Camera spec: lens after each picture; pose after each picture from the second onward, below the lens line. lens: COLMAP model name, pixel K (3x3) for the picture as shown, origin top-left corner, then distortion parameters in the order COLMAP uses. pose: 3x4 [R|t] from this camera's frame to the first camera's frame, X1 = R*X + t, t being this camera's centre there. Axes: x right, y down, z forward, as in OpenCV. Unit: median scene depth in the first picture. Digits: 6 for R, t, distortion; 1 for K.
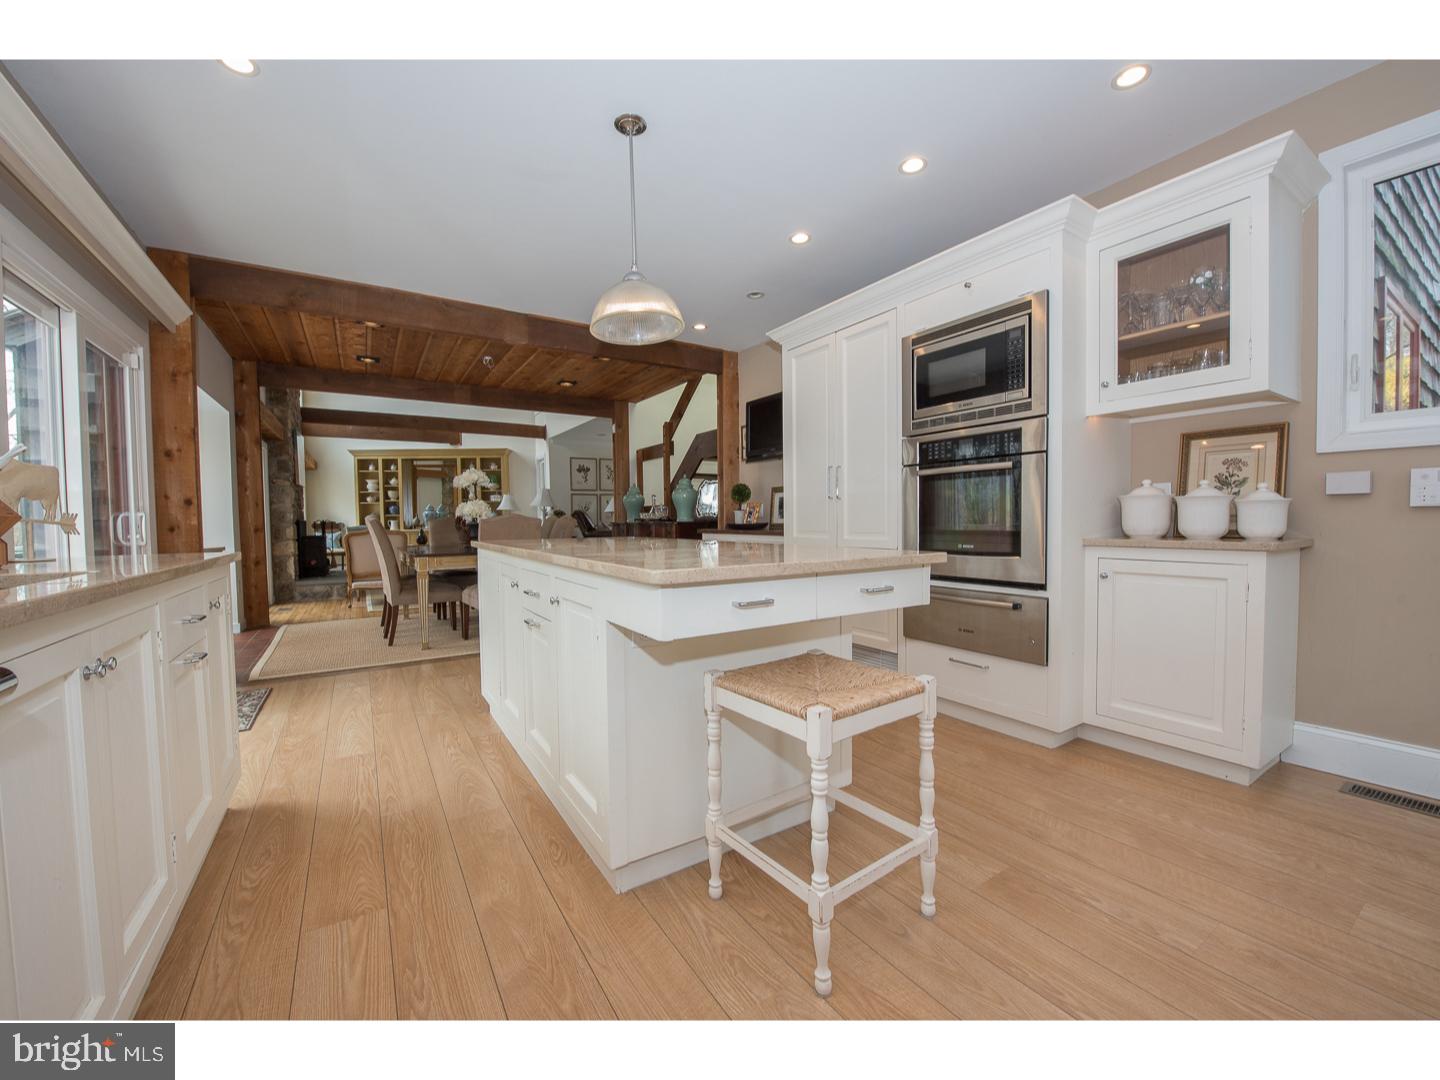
lens RADIAL K [[579.2, 0, 724.0], [0, 579.2, 536.4], [0, 0, 1]] dist [-0.004564, -0.000143]
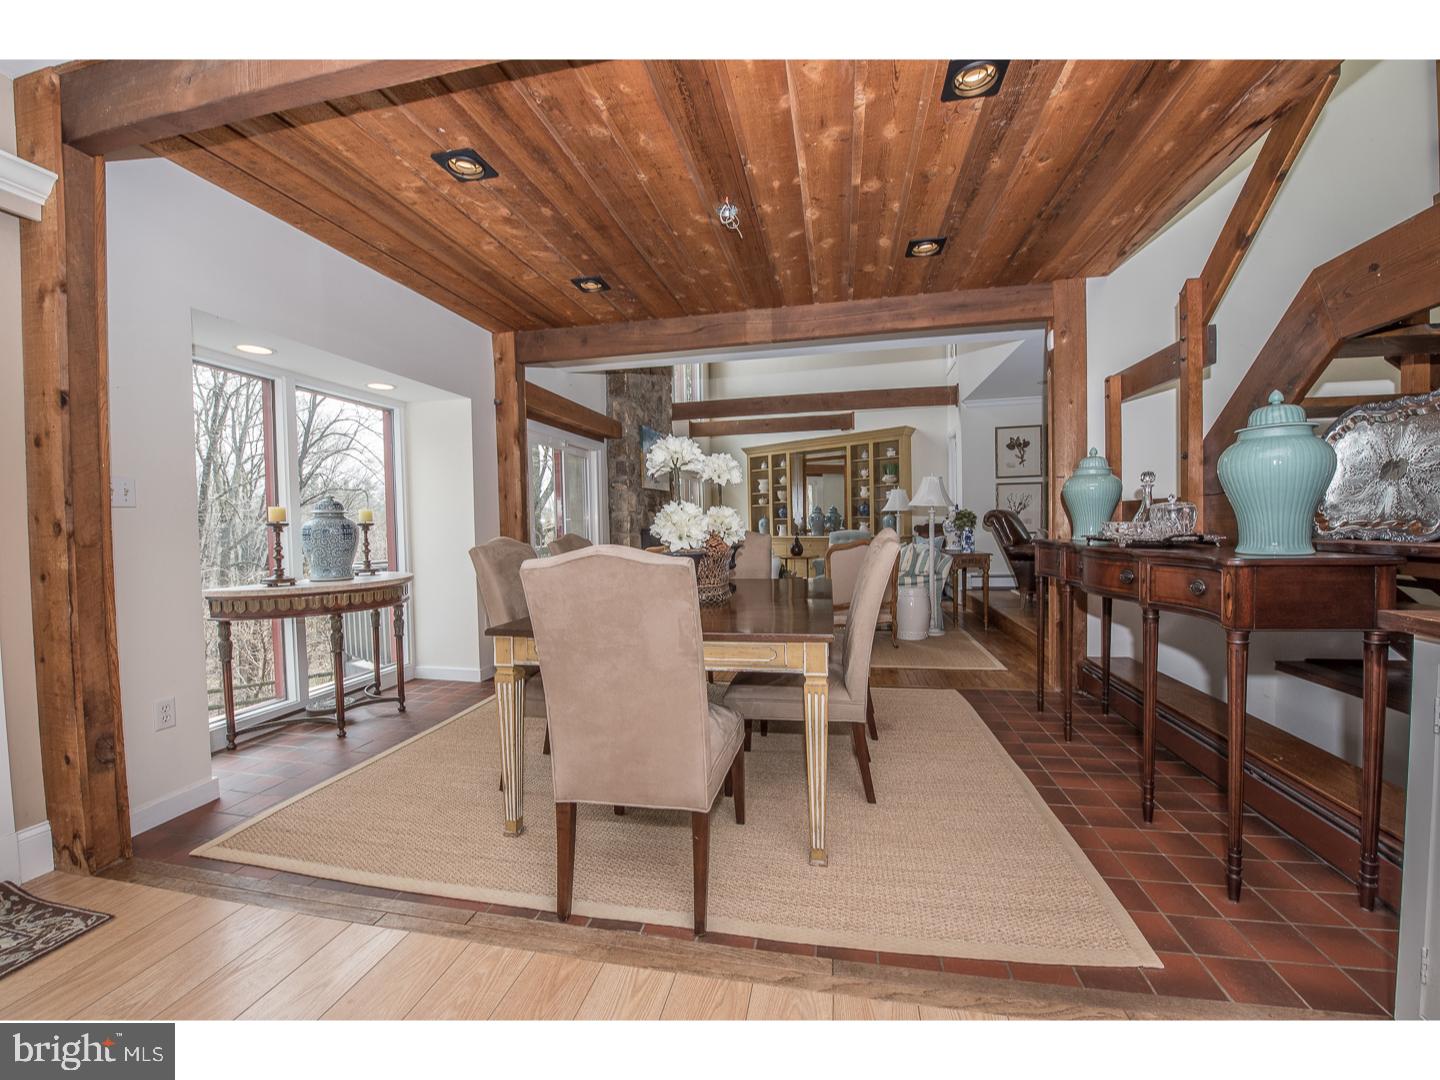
lens RADIAL K [[579.2, 0, 723.0], [0, 579.2, 540.0], [0, 0, 1]] dist [-0.004564, -0.000143]
pose [[0.720736, 0.015674, -0.693032, -0.034304], [-0.005866, 0.999846, 0.016513, -0.019009], [0.693185, -0.007836, 0.720717, 0.314754]]
